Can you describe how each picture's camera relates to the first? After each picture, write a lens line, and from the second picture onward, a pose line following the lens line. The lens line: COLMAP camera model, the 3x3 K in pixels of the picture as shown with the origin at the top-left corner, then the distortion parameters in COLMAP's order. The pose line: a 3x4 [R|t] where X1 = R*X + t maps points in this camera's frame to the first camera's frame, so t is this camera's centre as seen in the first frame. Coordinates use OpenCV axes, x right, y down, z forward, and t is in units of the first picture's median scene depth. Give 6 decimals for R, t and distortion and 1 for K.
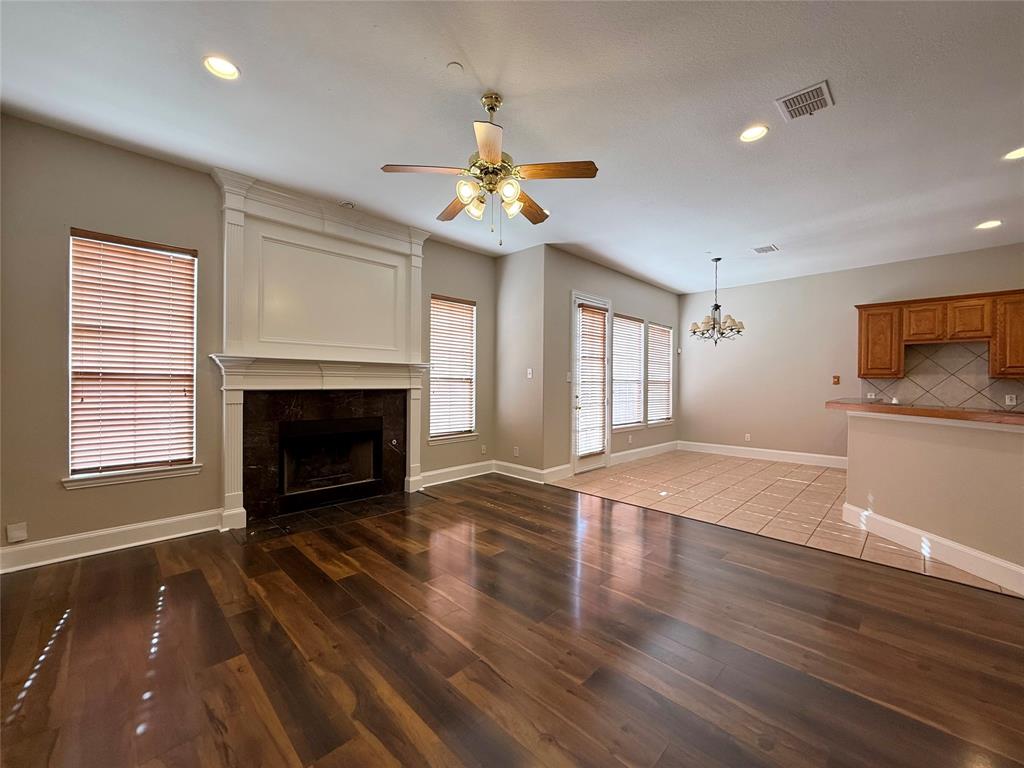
lens RADIAL K [[410.1, 0, 509.4], [0, 410.1, 383.4], [0, 0, 1]] dist [-0.001976, 0.000471]
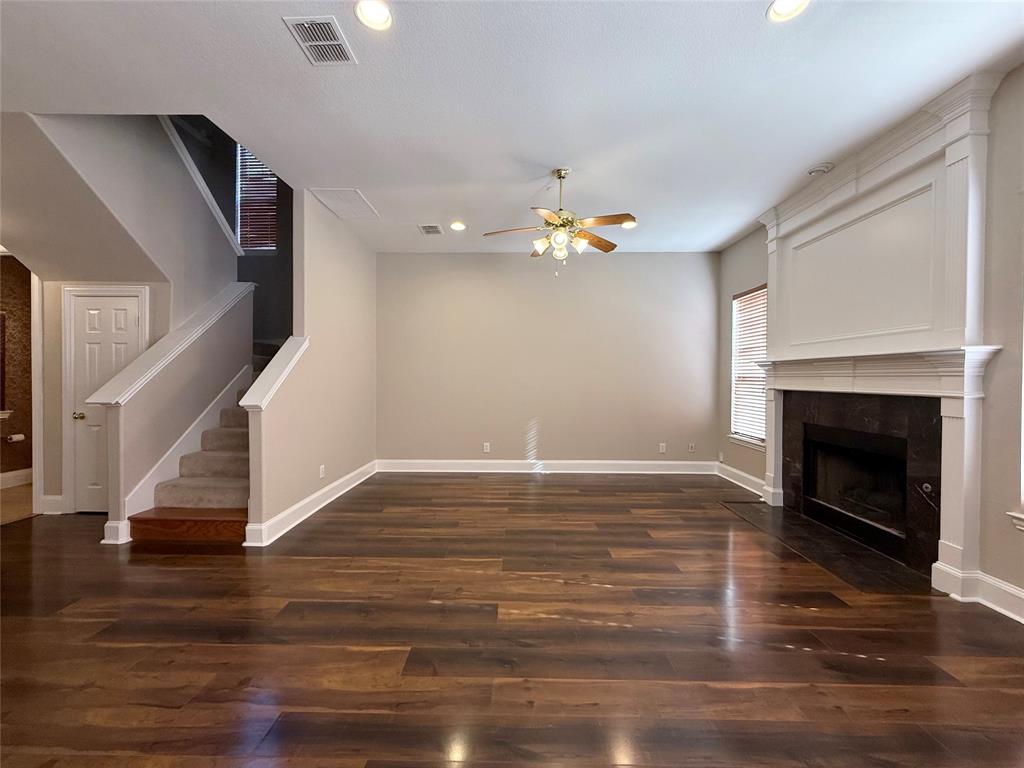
lens RADIAL K [[410.1, 0, 509.3], [0, 410.1, 383.0], [0, 0, 1]] dist [-0.001976, 0.000471]
pose [[-0.718430, -0.003094, -0.695593, 0.483453], [-0.015327, 0.999818, 0.011383, -0.002330], [0.695431, 0.018839, -0.718346, 0.883743]]
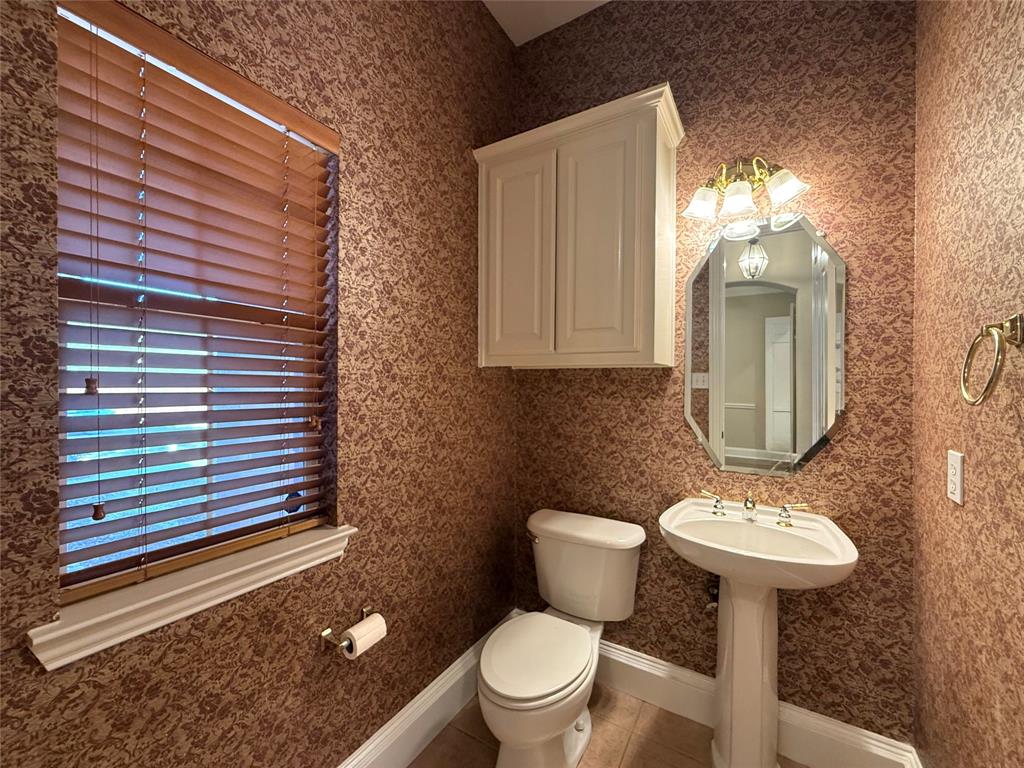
lens RADIAL K [[410.1, 0, 508.0], [0, 410.1, 384.8], [0, 0, 1]] dist [-0.001976, 0.000471]
pose [[-0.973747, -0.009453, -0.227436, 0.611930], [-0.010852, 0.999929, 0.004904, 0.002143], [0.227374, 0.007243, -0.973781, -0.278317]]
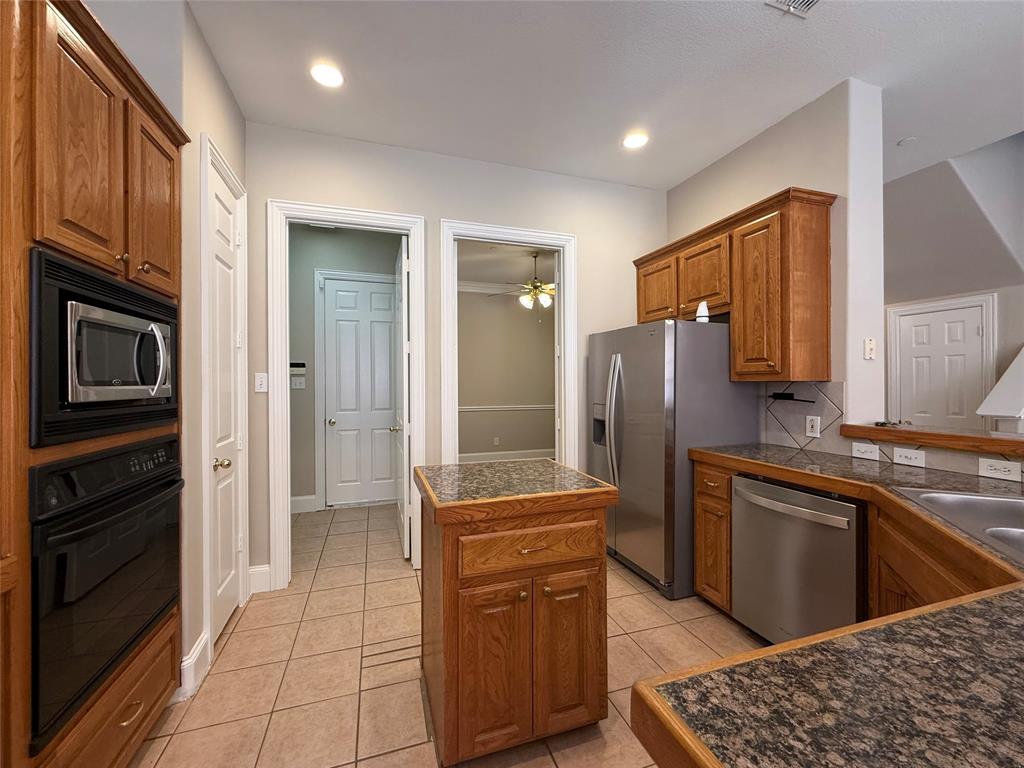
lens RADIAL K [[410.1, 0, 510.7], [0, 410.1, 382.2], [0, 0, 1]] dist [-0.001976, 0.000471]
pose [[-0.892750, 0.000512, 0.450552, 0.853092], [0.002764, 0.999987, 0.004340, -0.010765], [-0.450544, 0.005120, -0.892740, 0.898179]]
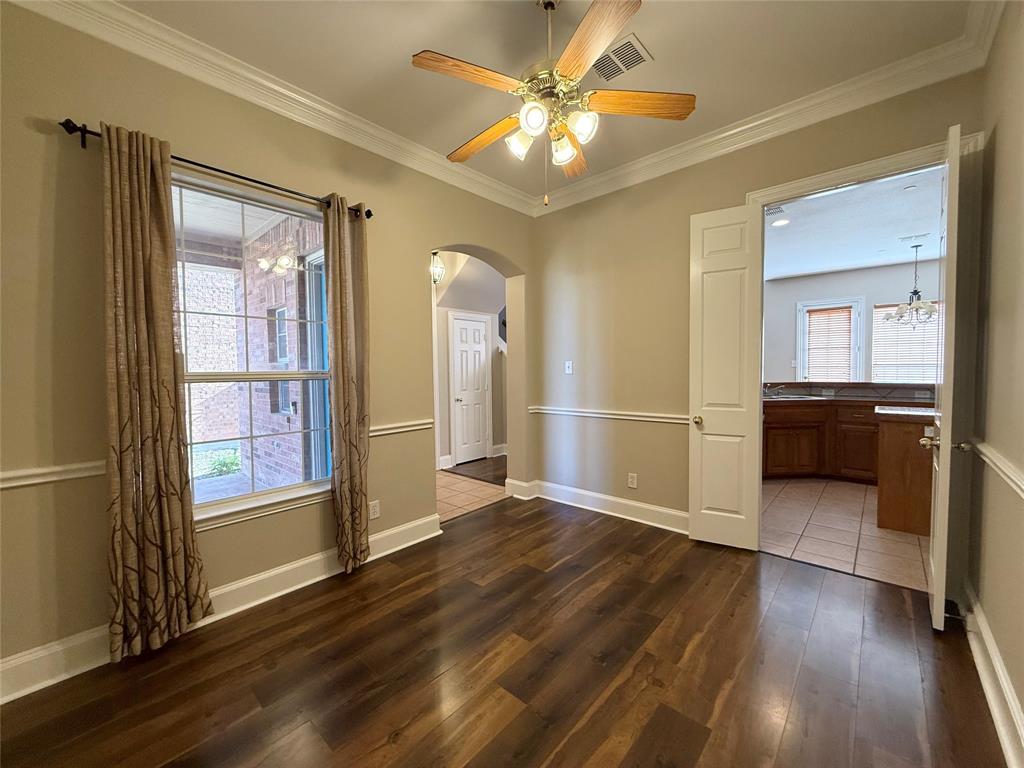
lens RADIAL K [[410.1, 0, 506.7], [0, 410.1, 386.6], [0, 0, 1]] dist [-0.001976, 0.000471]
pose [[0.040556, 0.041661, -0.998308, 1.610364], [0.008299, 0.999082, 0.042031, -0.003697], [0.999143, -0.009989, 0.040173, -0.072995]]
